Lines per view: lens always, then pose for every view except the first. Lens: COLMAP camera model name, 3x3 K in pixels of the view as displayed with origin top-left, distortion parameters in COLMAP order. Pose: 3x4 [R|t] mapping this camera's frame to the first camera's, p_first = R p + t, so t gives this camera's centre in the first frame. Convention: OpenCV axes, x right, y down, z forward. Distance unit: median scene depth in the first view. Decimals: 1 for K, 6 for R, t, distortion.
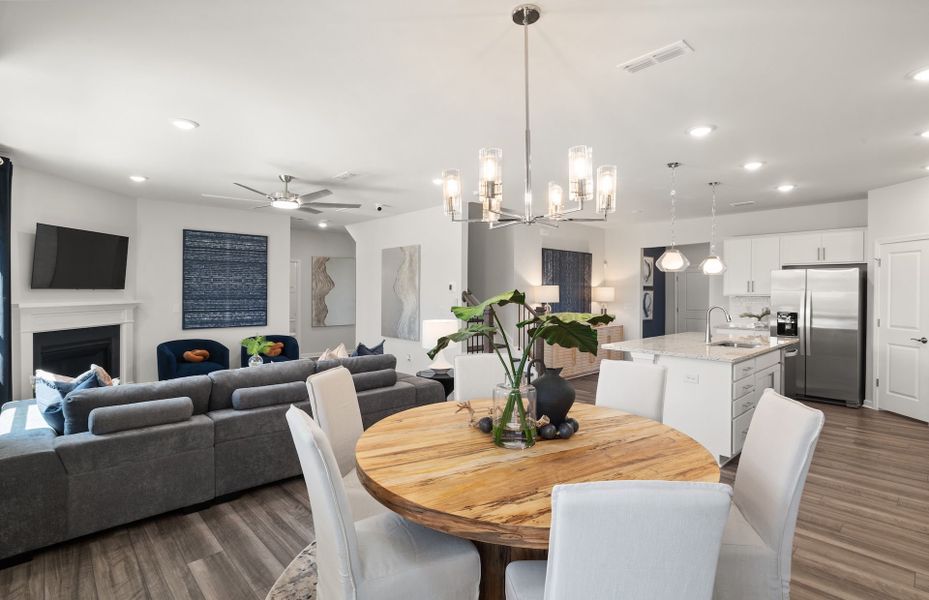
lens RADIAL K [[454.2, 0, 462.0], [0, 454.2, 294.9], [0, 0, 1]] dist [-0.001693, 0.000590]
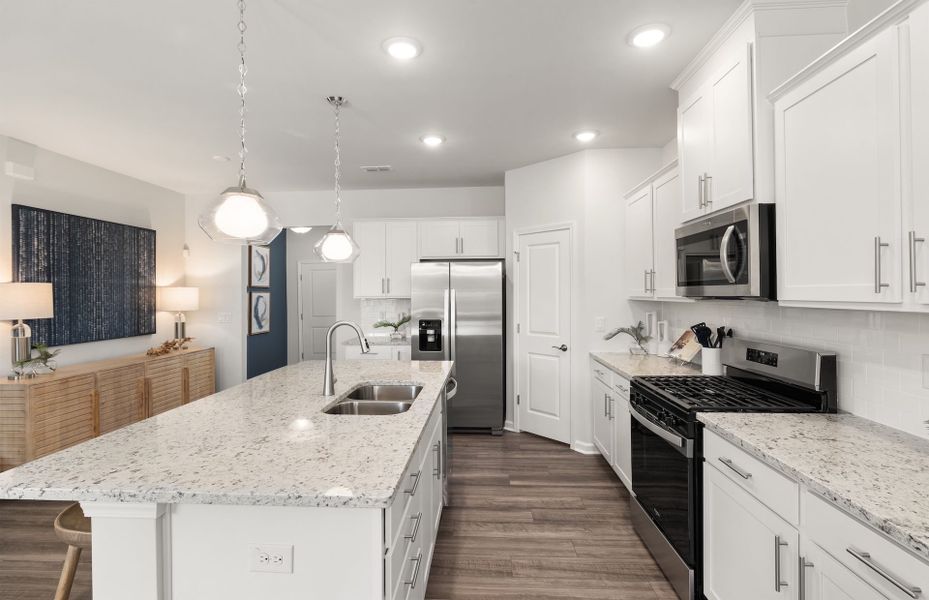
lens RADIAL K [[454.2, 0, 459.4], [0, 454.2, 296.9], [0, 0, 1]] dist [-0.001693, 0.000590]
pose [[0.728783, -0.013242, 0.684616, 0.219526], [0.014021, 0.999892, 0.004415, -0.001761], [-0.684601, 0.006382, 0.728890, 0.385406]]
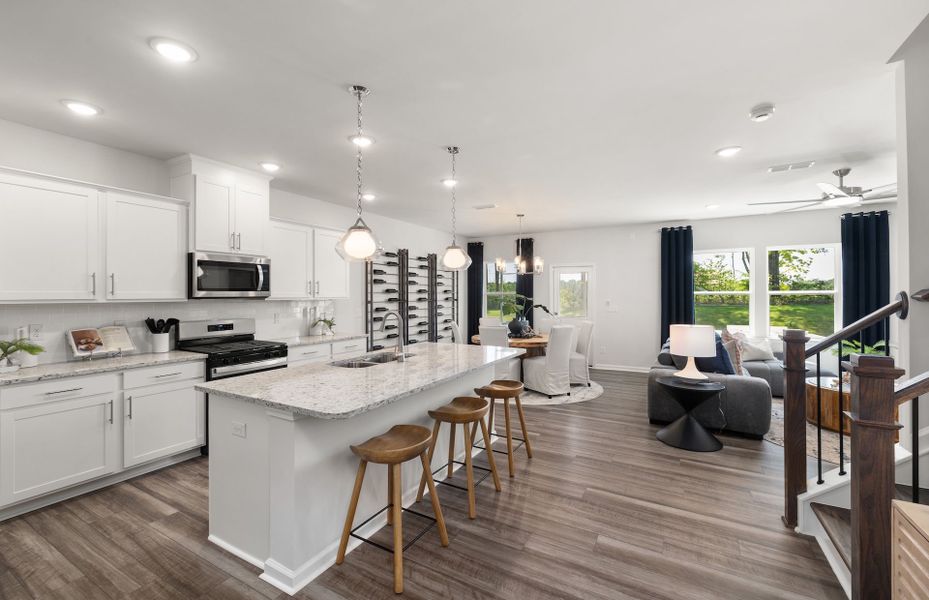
lens RADIAL K [[397.9, 0, 452.1], [0, 397.9, 290.5], [0, 0, 1]] dist [-0.003962, 0.001512]
pose [[-0.960940, -0.004854, -0.276714, 0.462724], [-0.004727, 0.999988, -0.001128, -0.008330], [0.276717, 0.000224, -0.960952, 1.190045]]
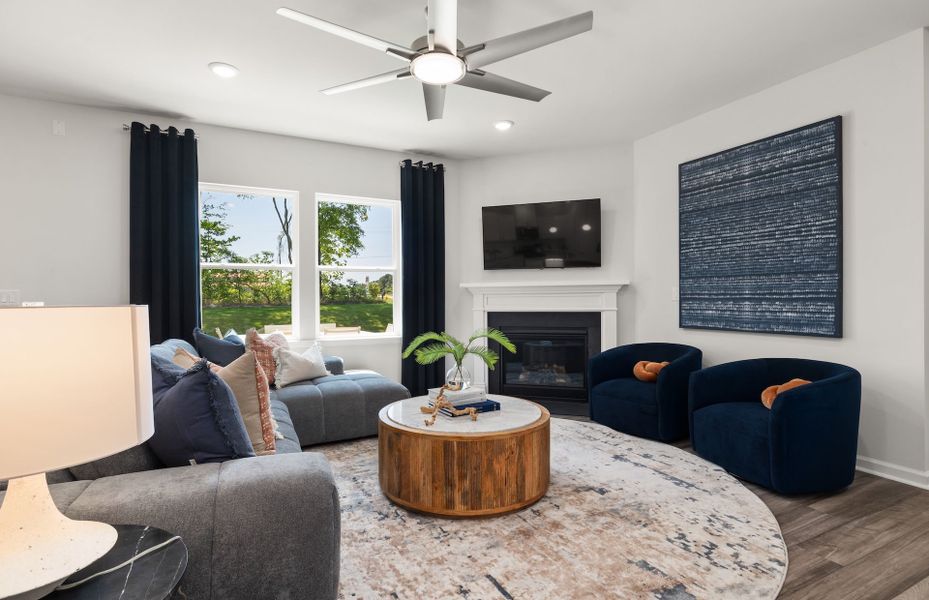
lens RADIAL K [[454.2, 0, 461.4], [0, 454.2, 297.6], [0, 0, 1]] dist [-0.001693, 0.000590]
pose [[-0.292985, -0.003607, -0.956110, 0.059784], [-0.003722, 0.999990, -0.002632, 0.038390], [0.956110, 0.002788, -0.292995, 0.891111]]
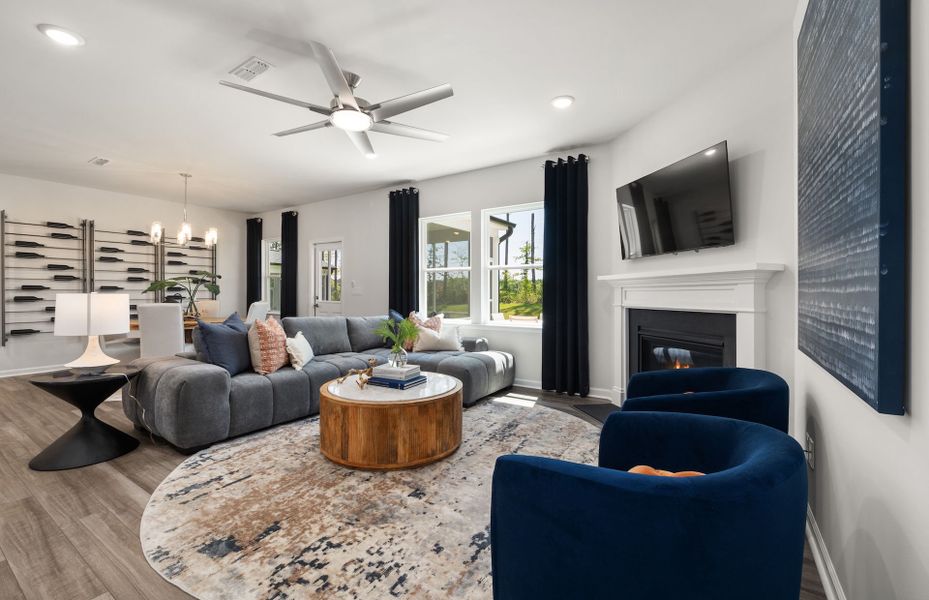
lens RADIAL K [[397.9, 0, 457.5], [0, 397.9, 287.5], [0, 0, 1]] dist [-0.003962, 0.001512]
pose [[-0.976817, -0.006693, -0.213973, -0.310376], [-0.005699, 0.999970, -0.005263, 0.035361], [0.214002, -0.003921, -0.976825, 1.217659]]
